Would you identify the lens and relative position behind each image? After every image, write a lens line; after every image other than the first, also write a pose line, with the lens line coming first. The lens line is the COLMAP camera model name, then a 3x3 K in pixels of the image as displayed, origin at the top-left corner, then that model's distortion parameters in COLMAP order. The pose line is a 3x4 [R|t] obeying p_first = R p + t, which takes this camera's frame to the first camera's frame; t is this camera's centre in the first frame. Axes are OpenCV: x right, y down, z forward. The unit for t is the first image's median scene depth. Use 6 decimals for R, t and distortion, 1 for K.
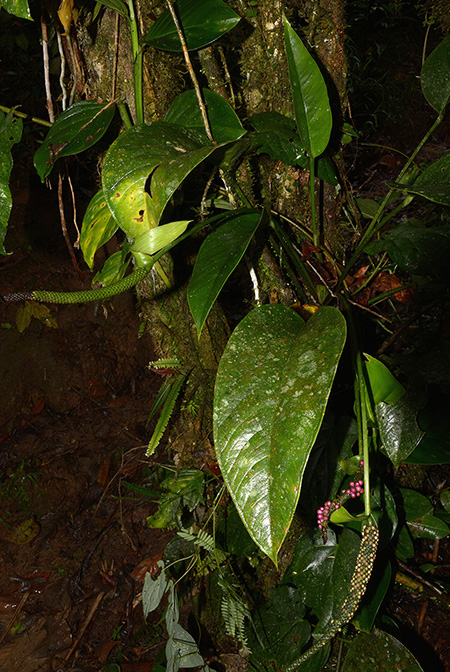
lens RADIAL K [[529.0, 0, 226.3], [0, 529.0, 333.3], [0, 0, 1]] dist [-0.059566, -0.013134]
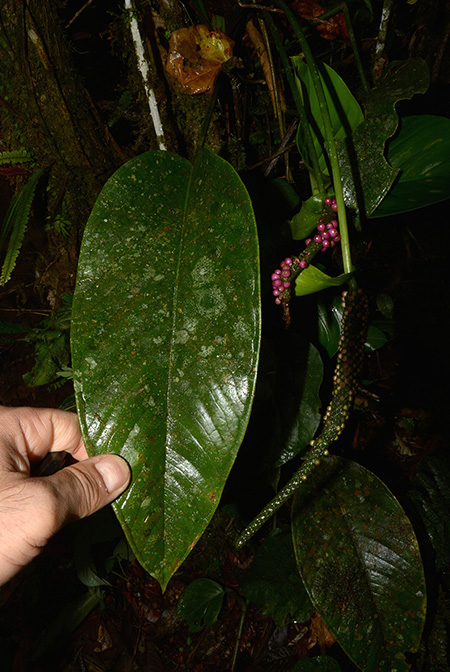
lens RADIAL K [[529.0, 0, 225.6], [0, 529.0, 337.5], [0, 0, 1]] dist [-0.059566, -0.013134]
pose [[0.971908, -0.142735, 0.187142, -0.000521], [0.093726, 0.964074, 0.248548, 0.176208], [-0.215895, -0.224026, 0.950369, 0.293818]]
